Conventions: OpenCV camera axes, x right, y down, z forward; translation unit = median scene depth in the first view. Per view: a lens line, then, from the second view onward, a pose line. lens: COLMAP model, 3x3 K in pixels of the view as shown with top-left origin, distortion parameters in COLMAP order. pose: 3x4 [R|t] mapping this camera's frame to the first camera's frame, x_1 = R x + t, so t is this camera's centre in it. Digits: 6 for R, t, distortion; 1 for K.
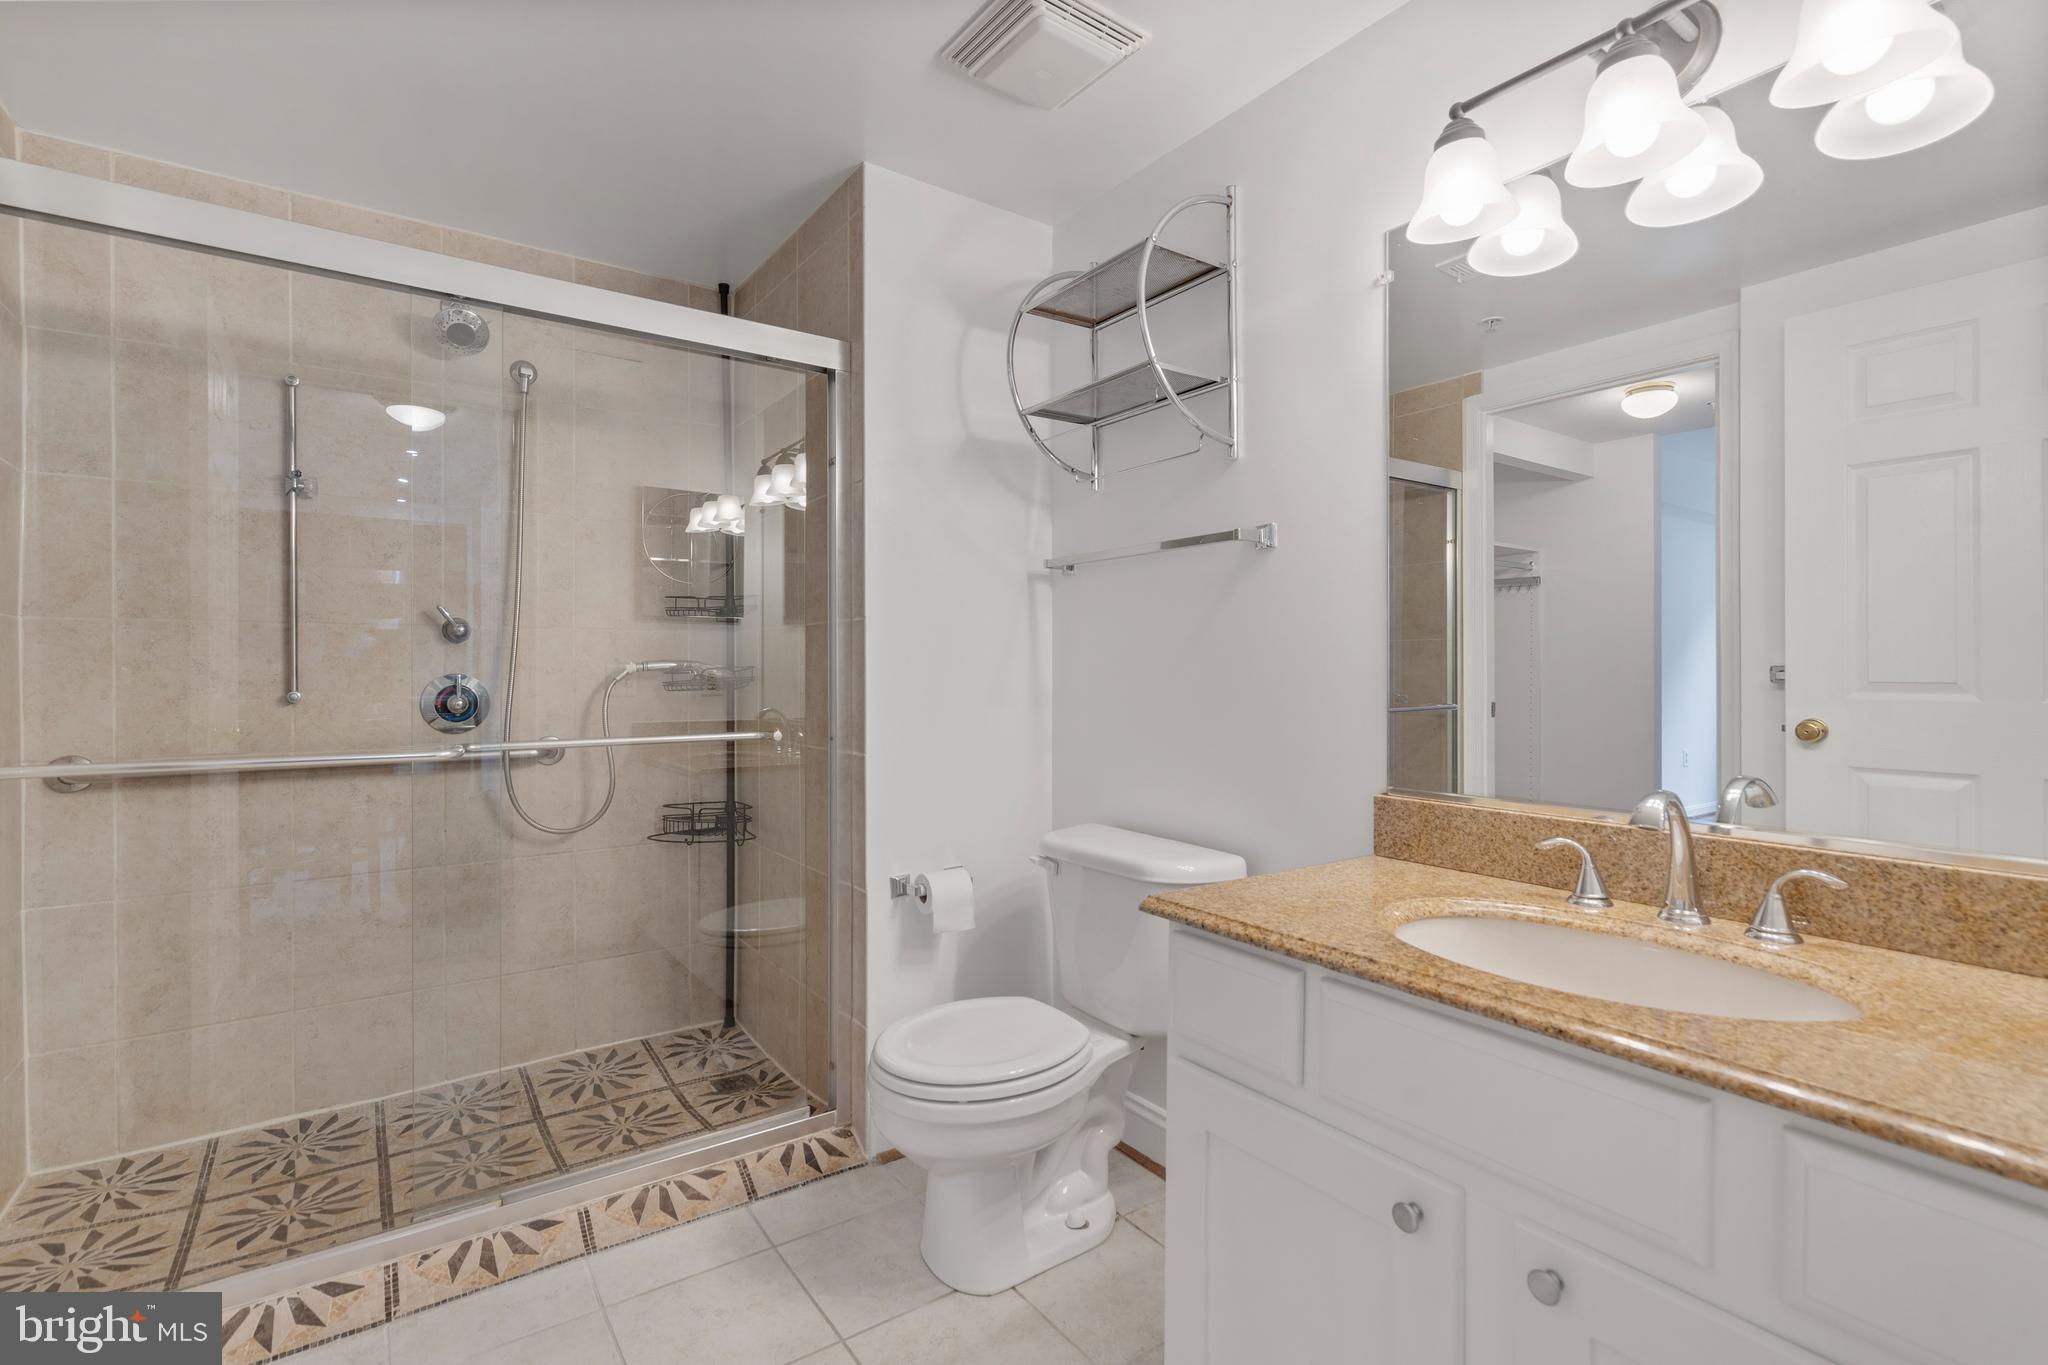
lens RADIAL K [[957.9, 0, 1014.3], [0, 957.9, 664.5], [0, 0, 1]] dist [0.002980, 0.001775]
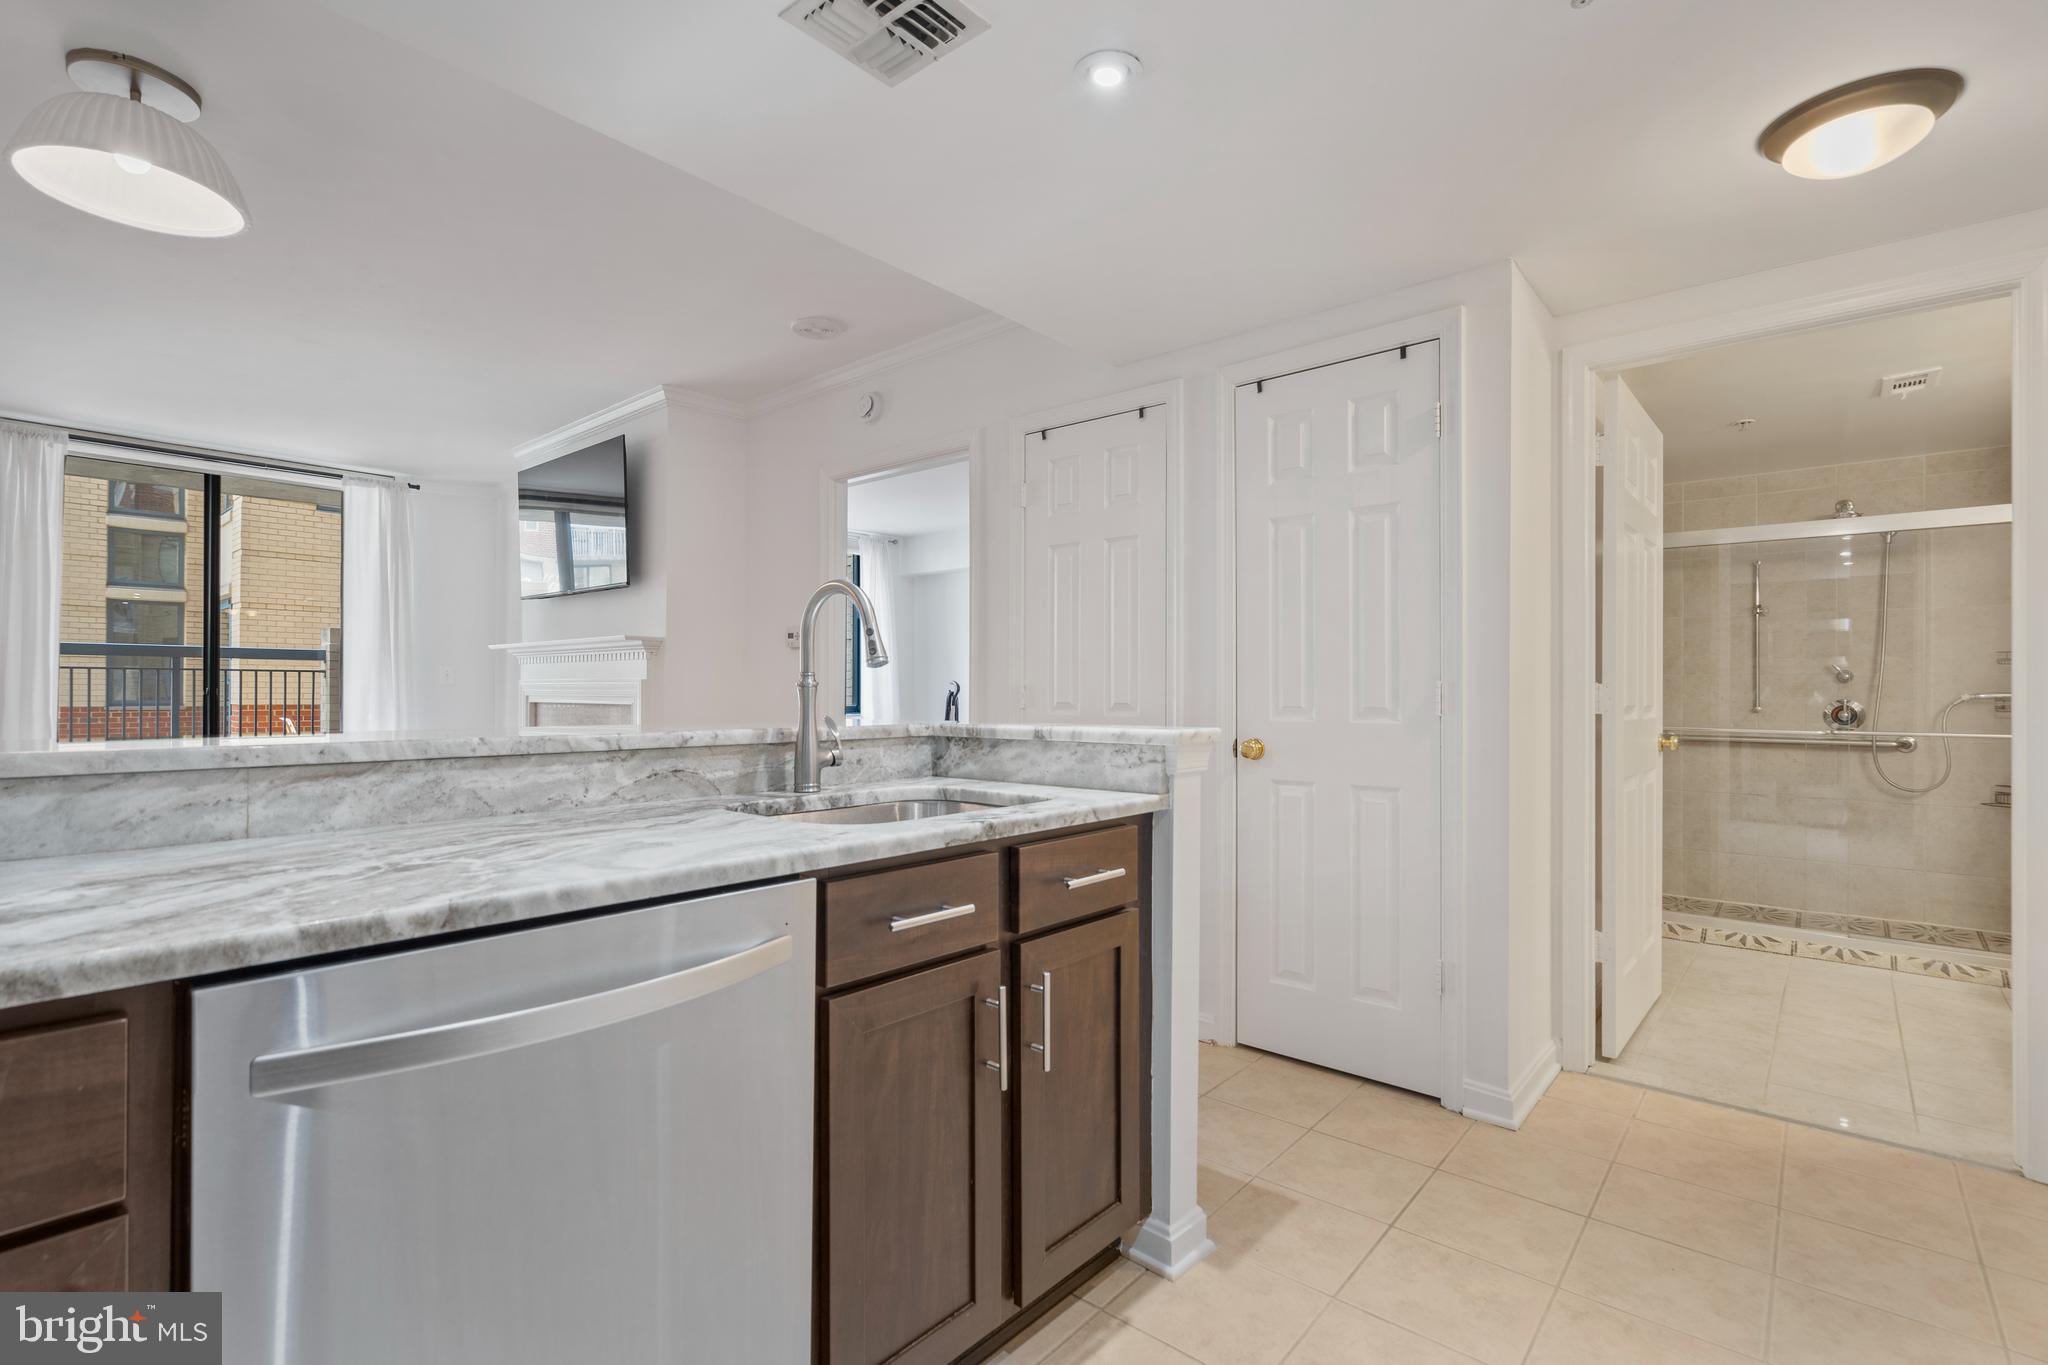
lens RADIAL K [[957.9, 0, 1009.8], [0, 957.9, 691.9], [0, 0, 1]] dist [0.002980, 0.001775]
pose [[0.251812, 0.005275, -0.967762, 0.838365], [-0.002083, 0.999986, 0.004908, -0.011014], [0.967774, 0.000780, 0.251819, -1.069634]]
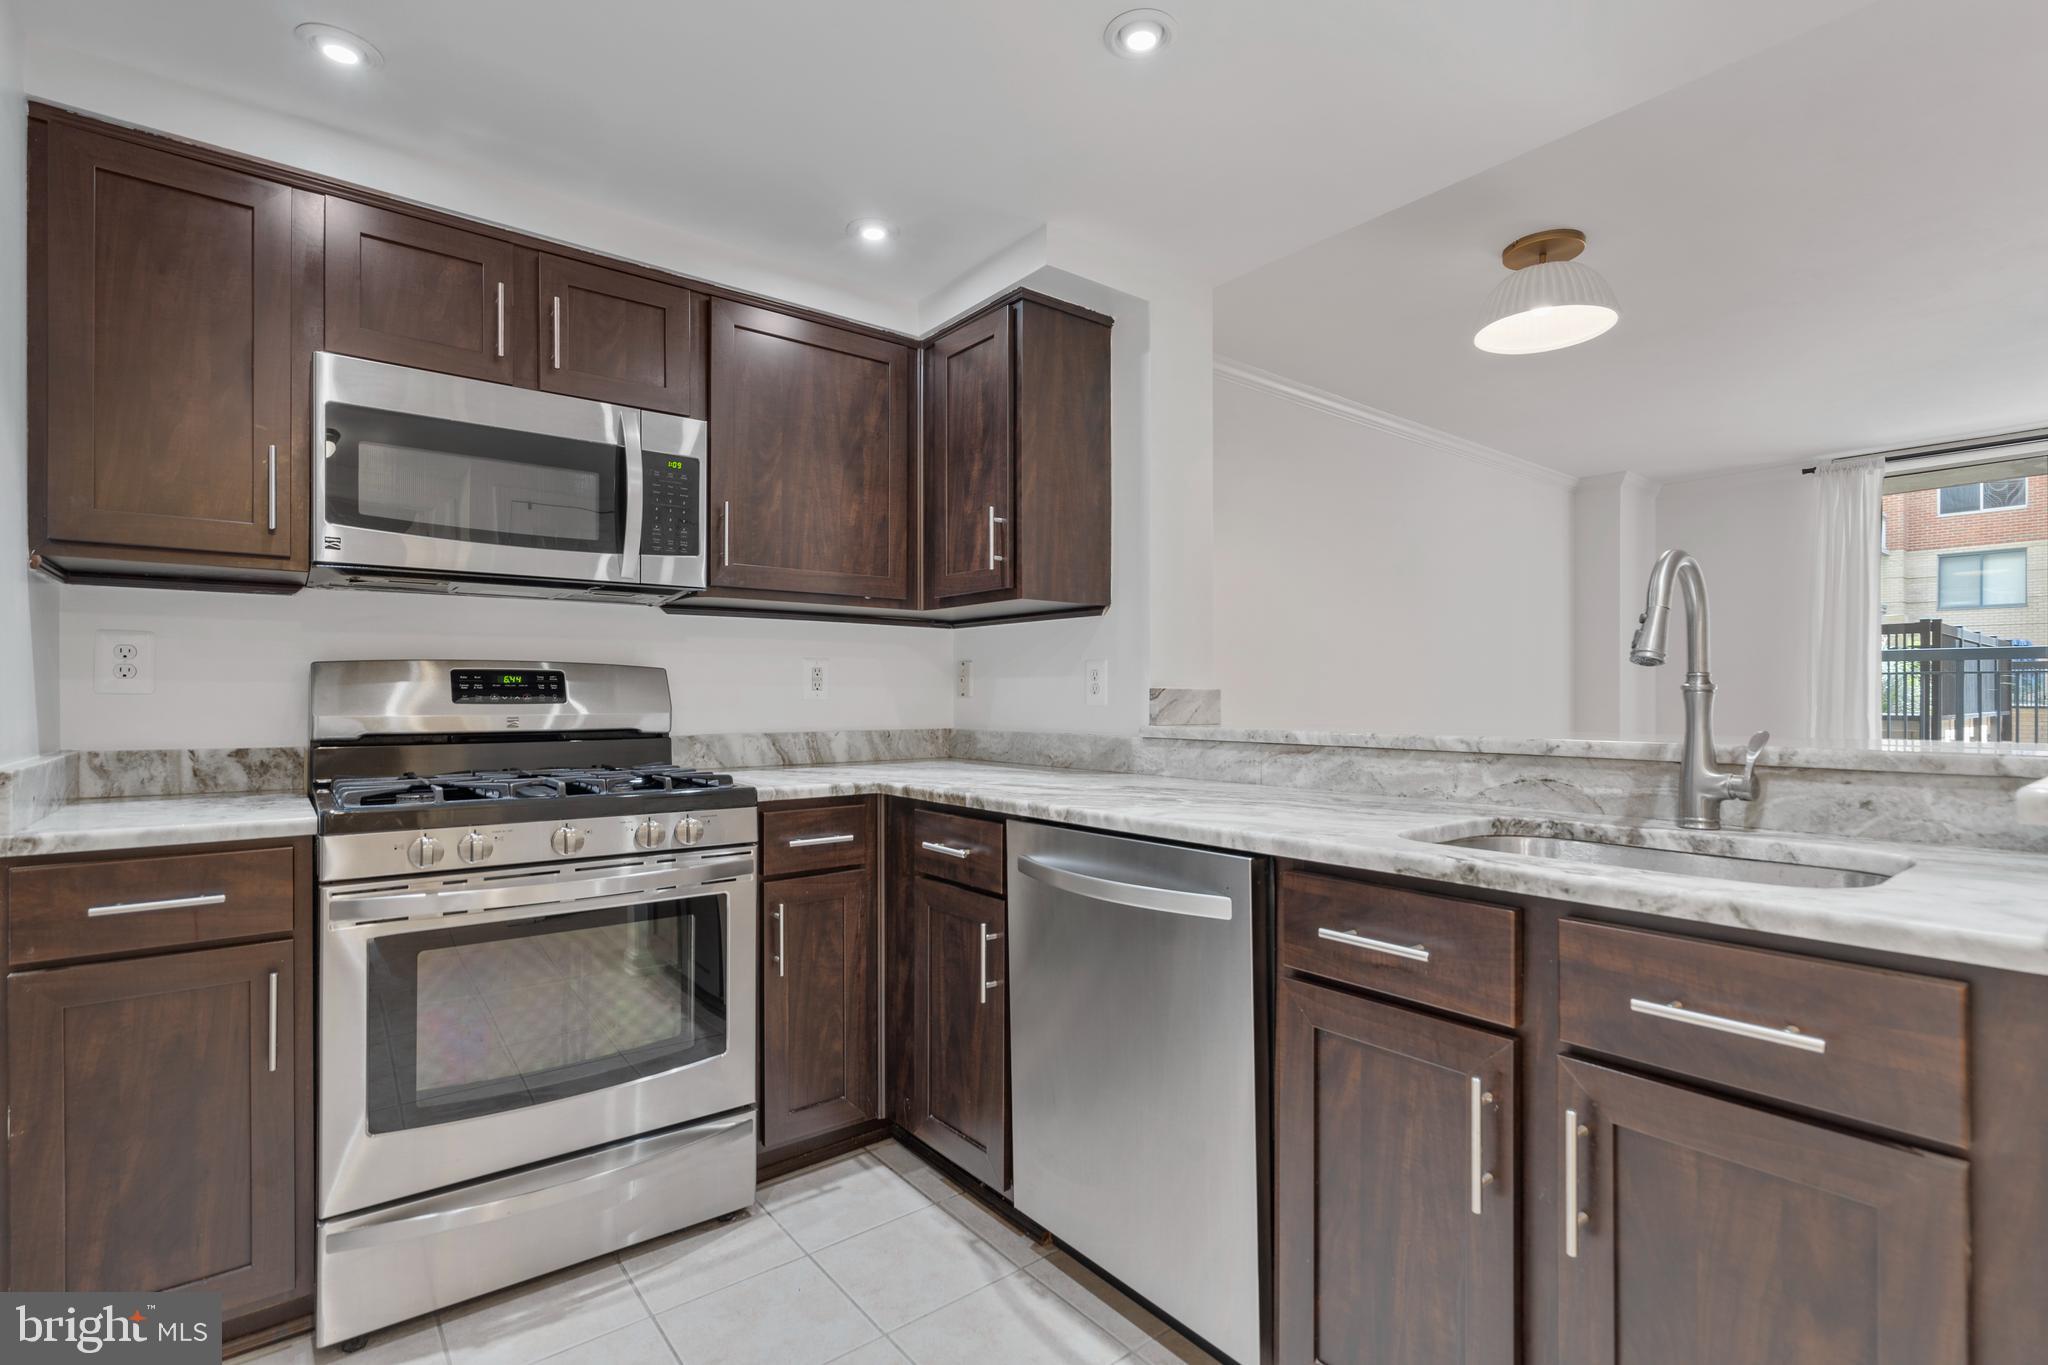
lens RADIAL K [[957.9, 0, 1019.2], [0, 957.9, 688.0], [0, 0, 1]] dist [0.002980, 0.001775]
pose [[-0.997182, 0.005955, -0.074779, -0.785743], [0.006648, 0.999937, -0.009025, -0.007591], [0.074720, -0.009496, -0.997159, 1.902246]]
